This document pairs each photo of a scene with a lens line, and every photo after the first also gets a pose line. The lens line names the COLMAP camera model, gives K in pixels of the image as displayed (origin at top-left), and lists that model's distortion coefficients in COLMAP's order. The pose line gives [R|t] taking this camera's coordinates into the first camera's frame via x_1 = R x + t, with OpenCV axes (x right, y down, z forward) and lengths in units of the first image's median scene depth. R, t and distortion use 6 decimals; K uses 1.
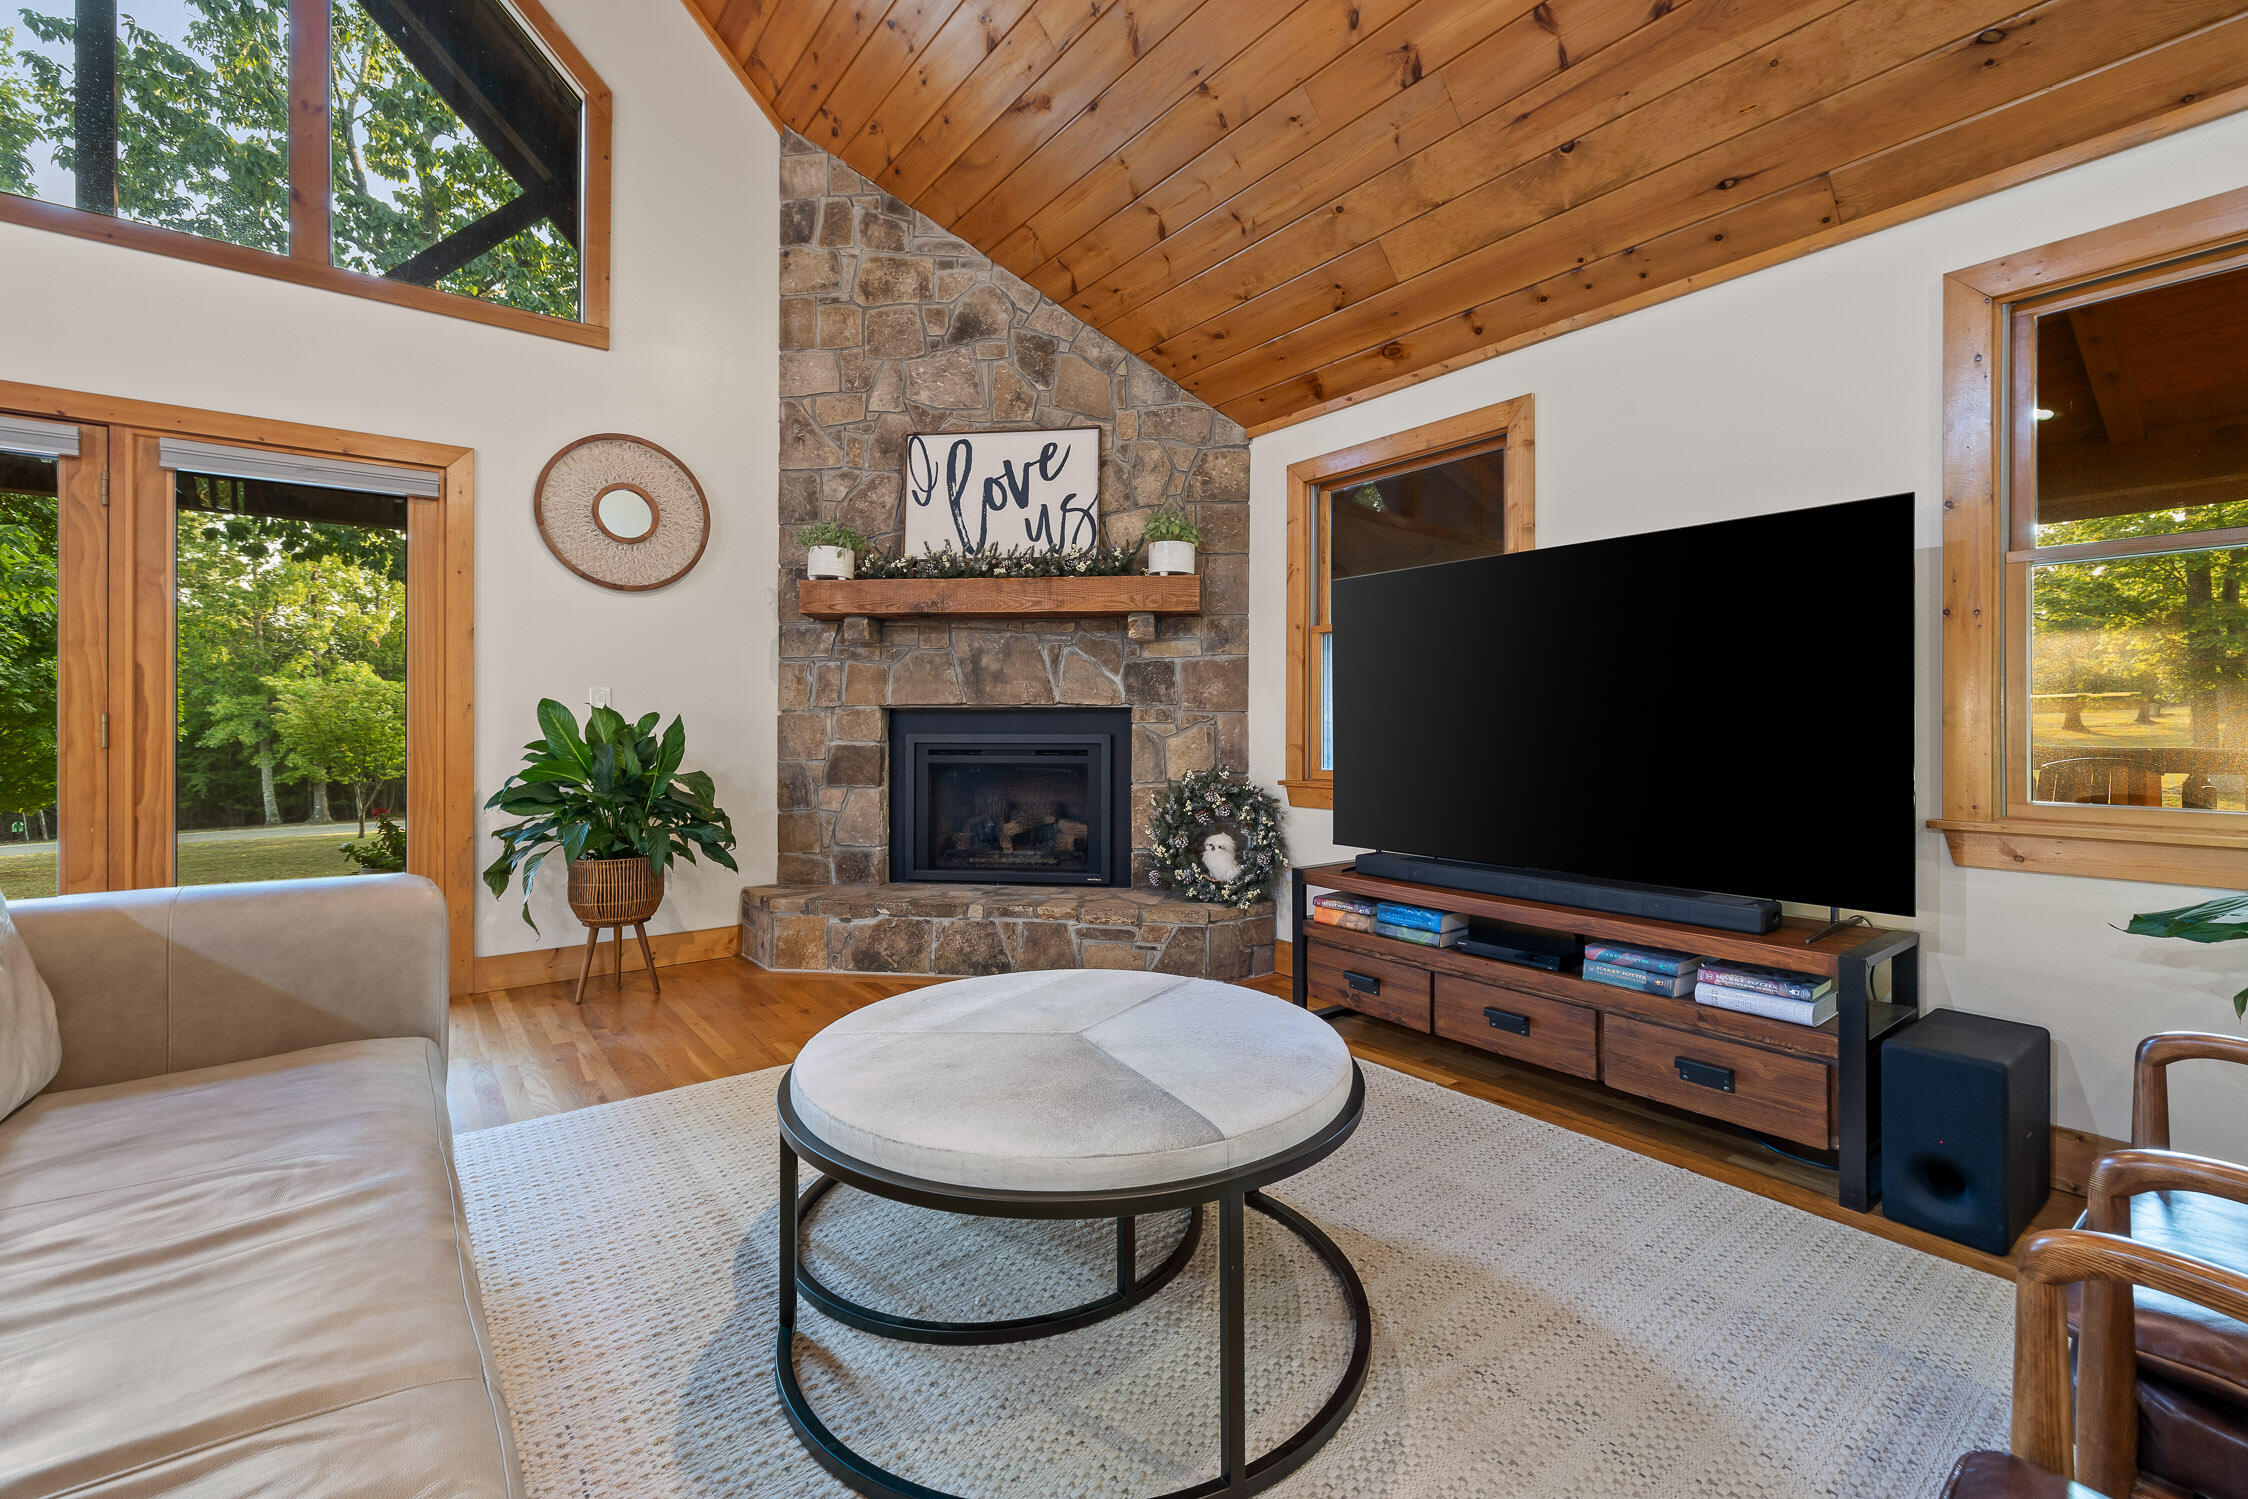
lens RADIAL K [[953.8, 0, 1125.3], [0, 953.8, 722.5], [0, 0, 1]] dist [0.000863, 0.000240]
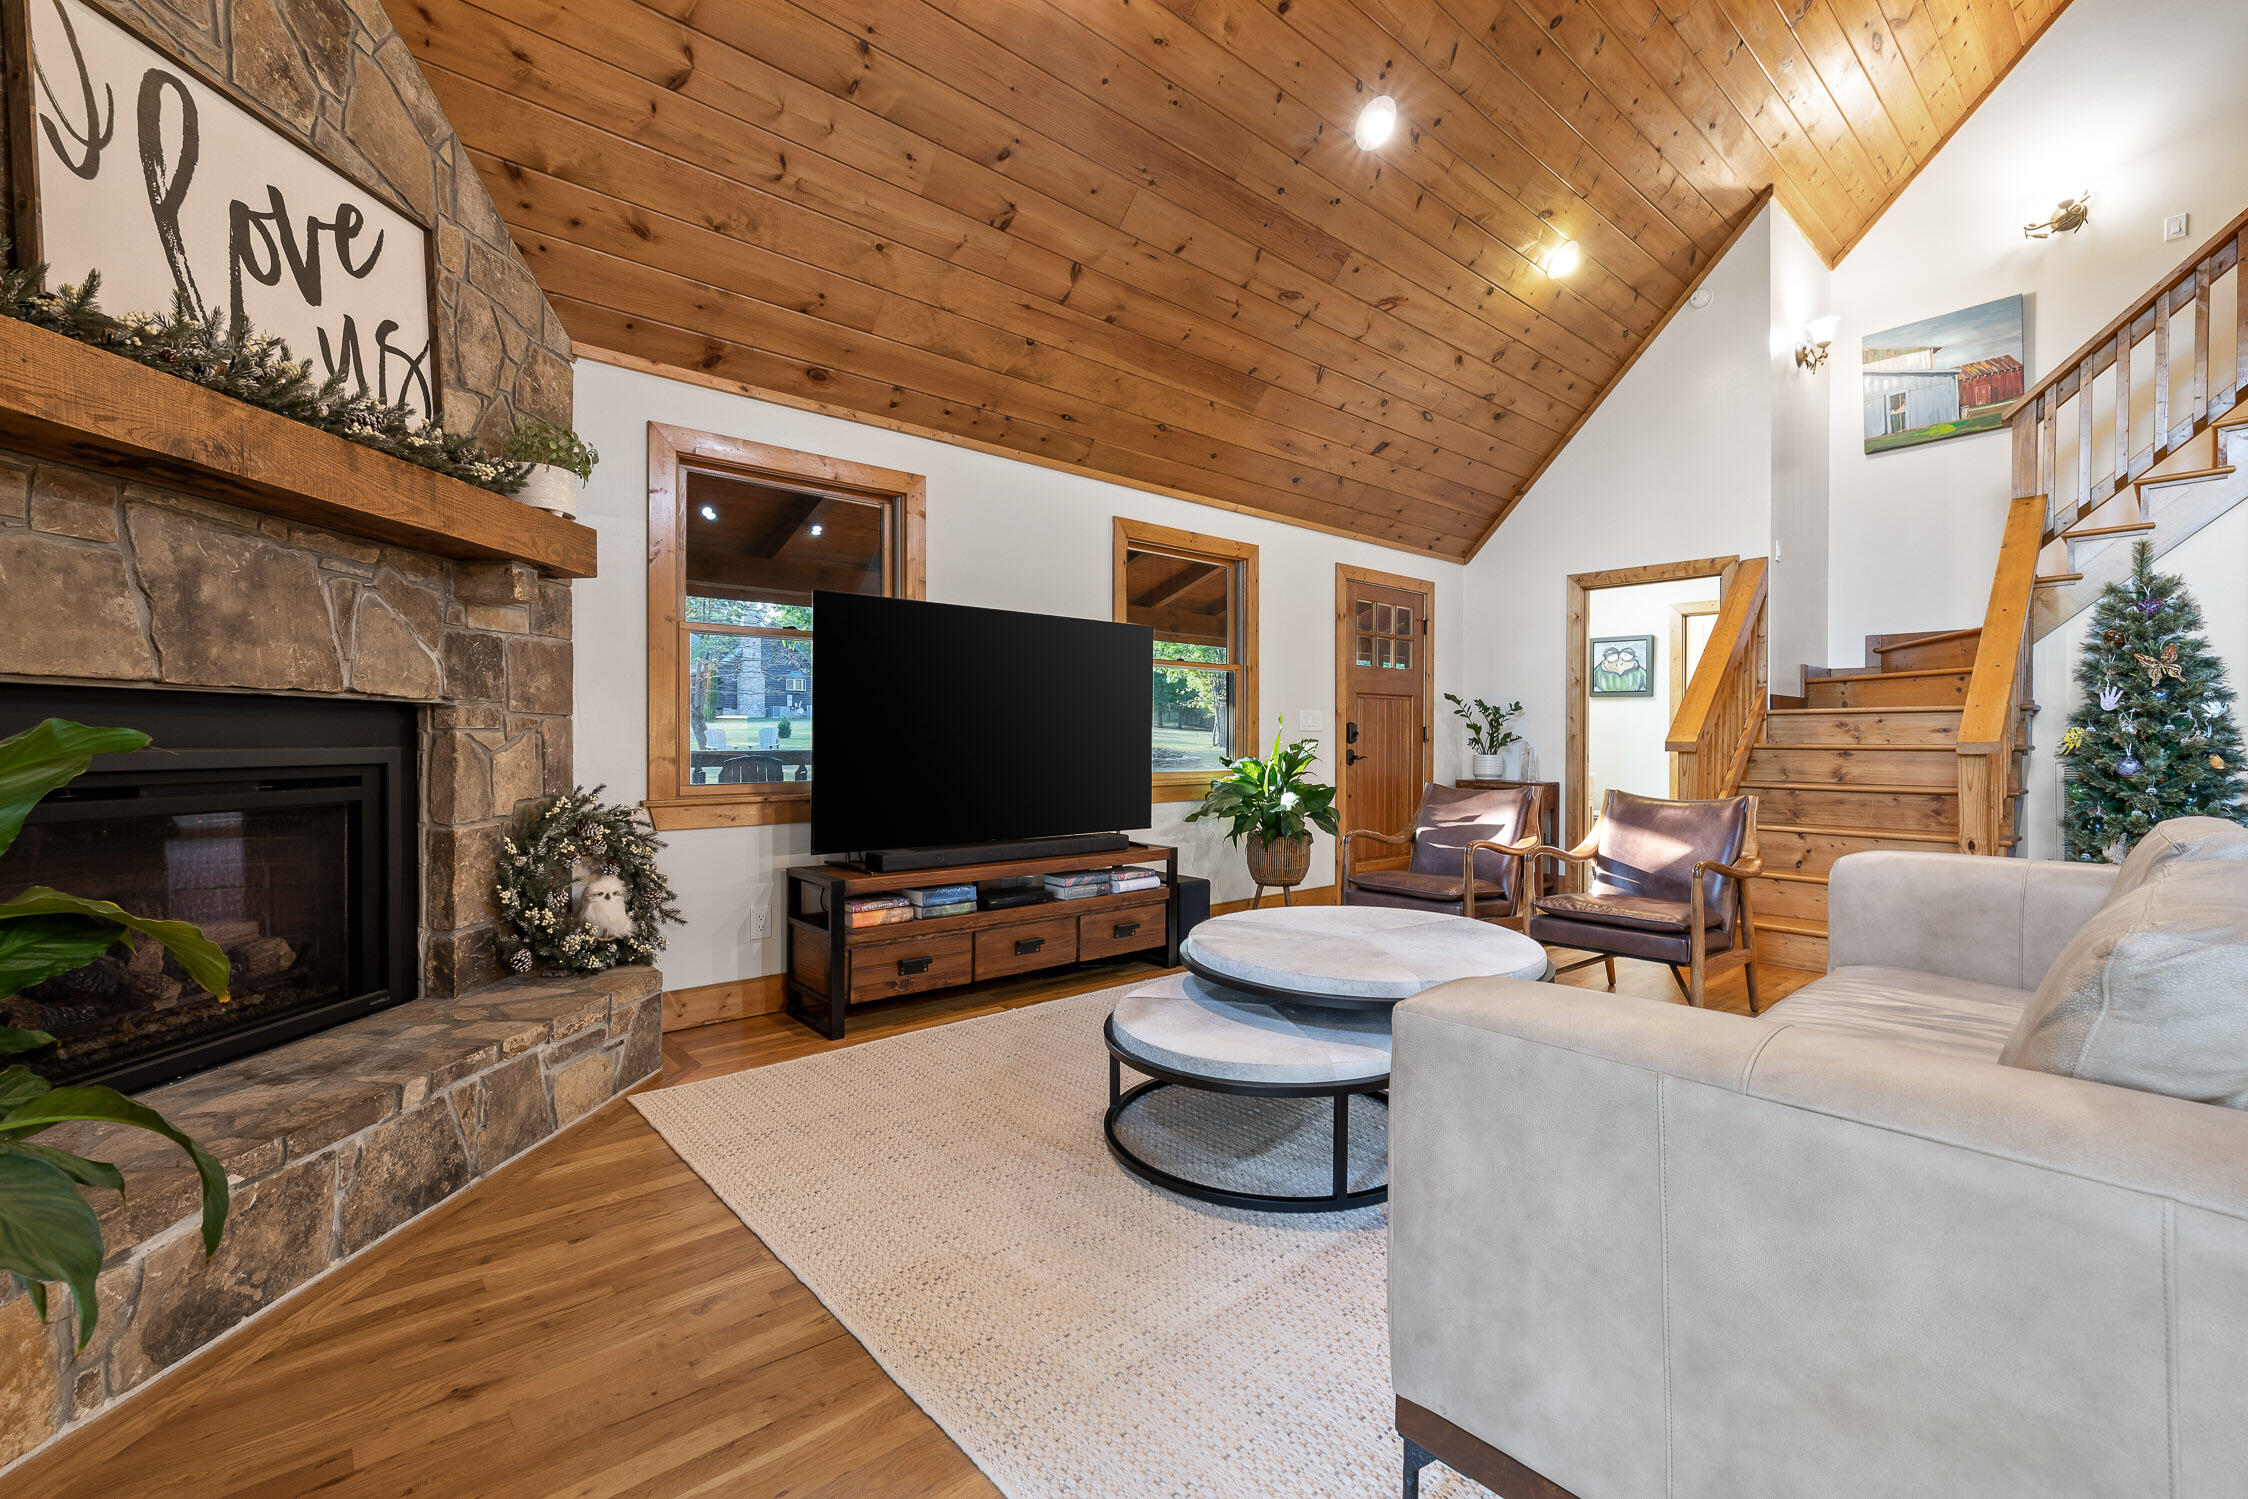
lens RADIAL K [[954.8, 0, 1125.2], [0, 954.8, 738.1], [0, 0, 1]] dist [0.001803, -0.000309]
pose [[-0.059821, 0.000710, 0.998209, -0.645156], [-0.007229, 0.999973, -0.001145, 0.003943], [-0.998183, -0.007285, -0.059815, 0.599500]]
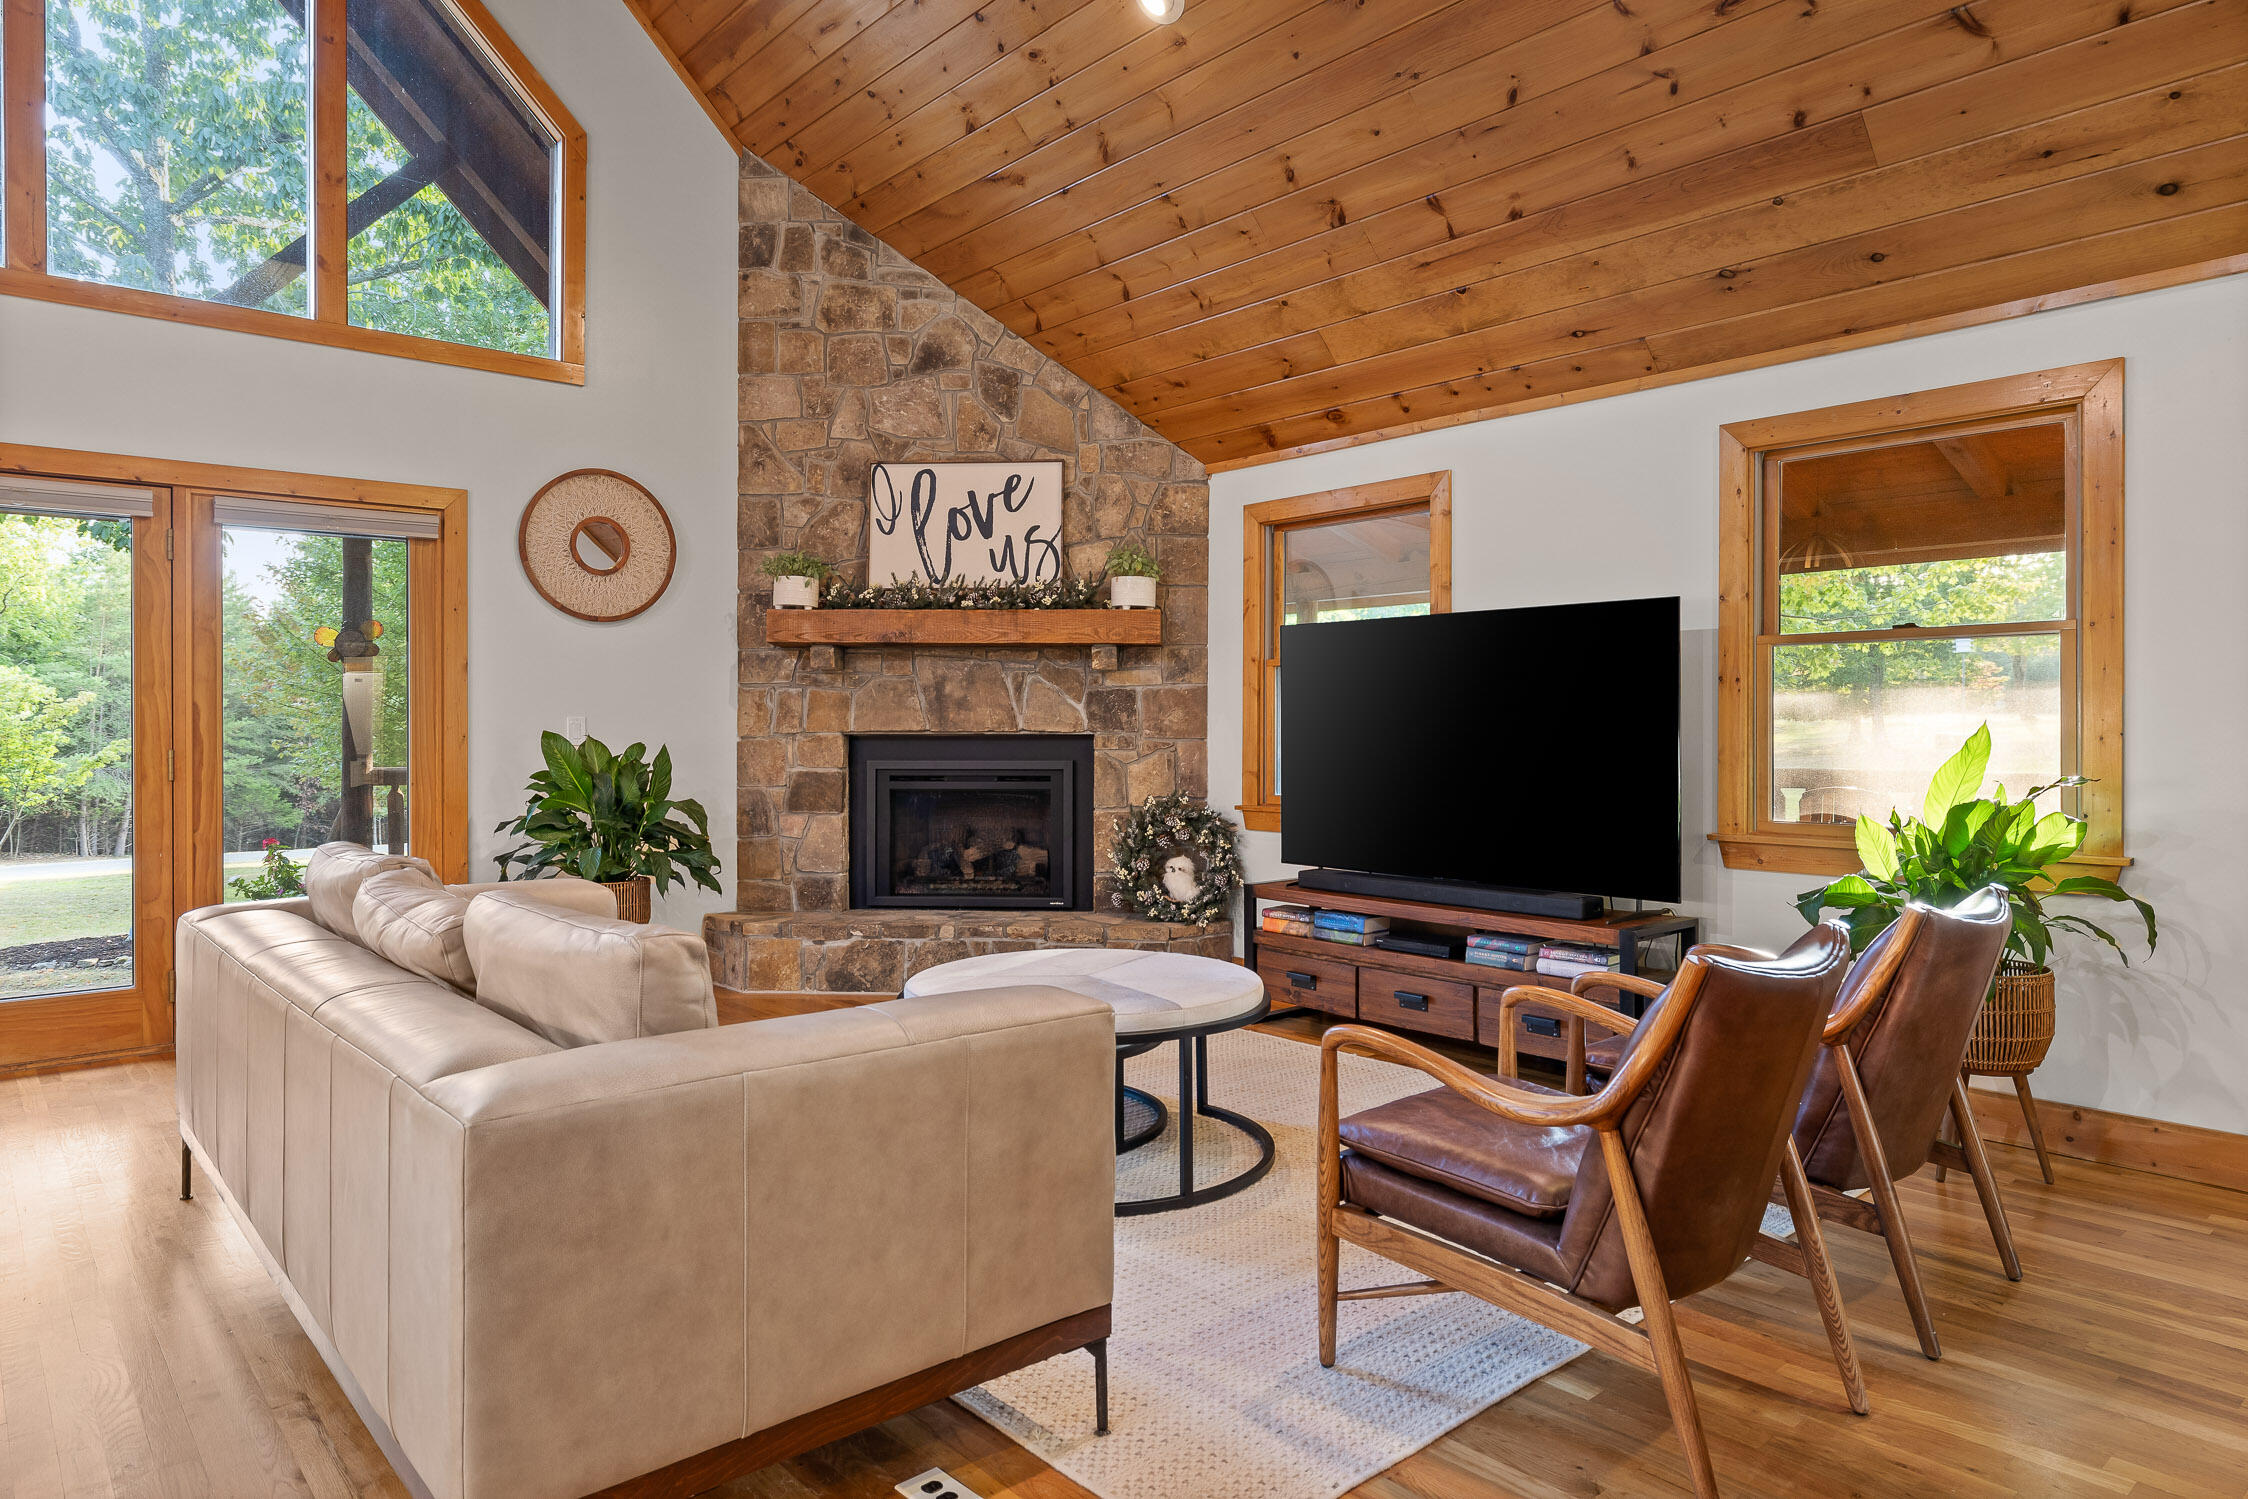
lens RADIAL K [[1369.5, 0, 1127.2], [0, 1369.5, 723.7], [0, 0, 1]] dist [-0.001465, 0.000388]
pose [[0.998267, -0.000179, 0.058841, -0.044556], [0.000015, 0.999996, 0.002777, -0.031546], [-0.058841, -0.002771, 0.998264, -0.470248]]
